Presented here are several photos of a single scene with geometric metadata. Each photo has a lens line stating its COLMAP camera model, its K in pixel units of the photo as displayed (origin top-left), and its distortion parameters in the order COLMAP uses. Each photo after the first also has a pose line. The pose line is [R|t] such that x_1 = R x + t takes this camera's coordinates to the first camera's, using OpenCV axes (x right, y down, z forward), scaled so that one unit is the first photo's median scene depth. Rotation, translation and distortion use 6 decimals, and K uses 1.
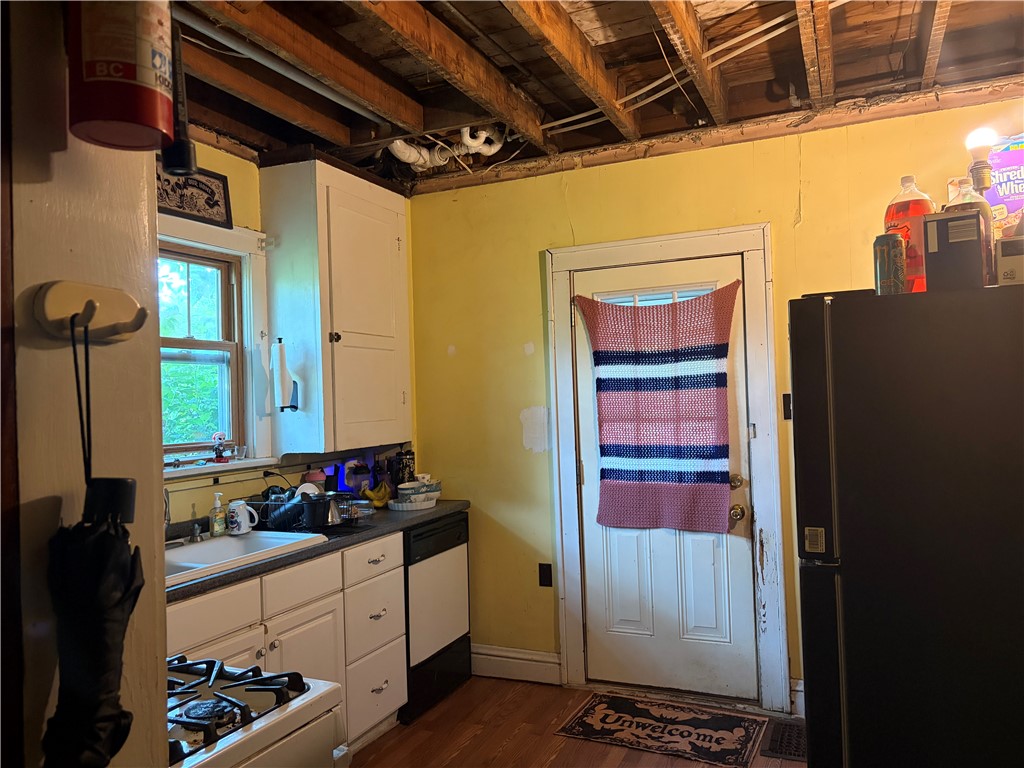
lens RADIAL K [[780.6, 0, 512.8], [0, 780.6, 385.0], [0, 0, 1]] dist [0.036319, -0.030579]
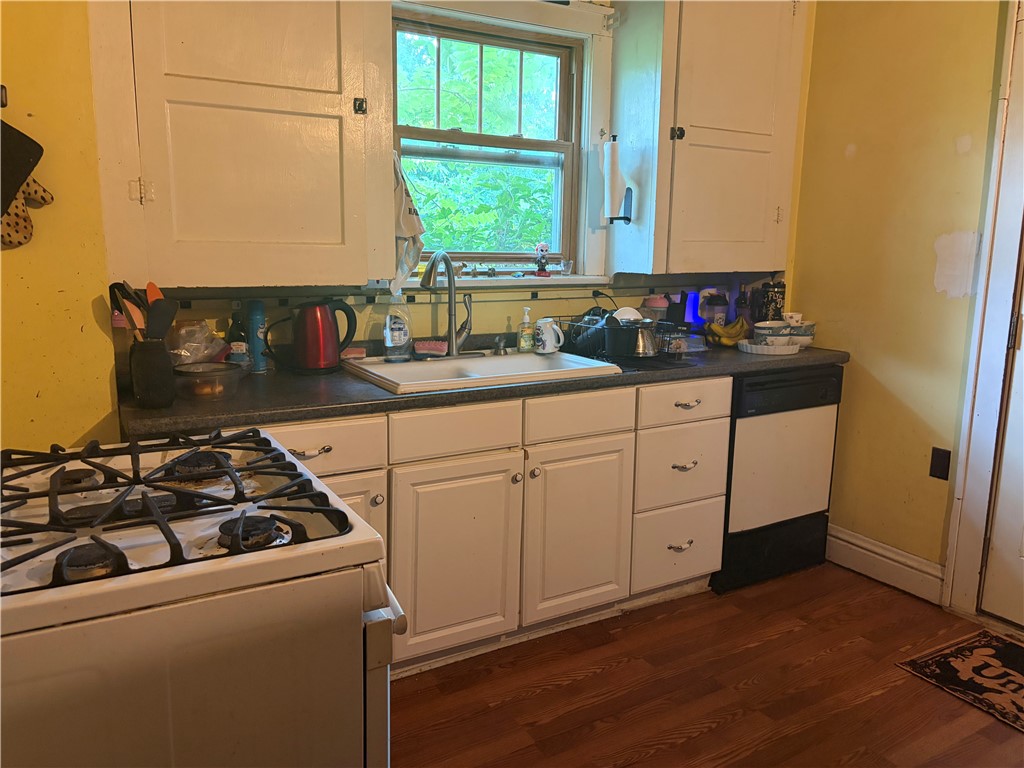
lens RADIAL K [[780.6, 0, 511.0], [0, 780.6, 382.5], [0, 0, 1]] dist [0.036319, -0.030579]
pose [[0.814076, 0.145245, -0.562303, 0.132389], [-0.029160, 0.977223, 0.210204, 0.026988], [0.580027, -0.154726, 0.799768, 0.204672]]
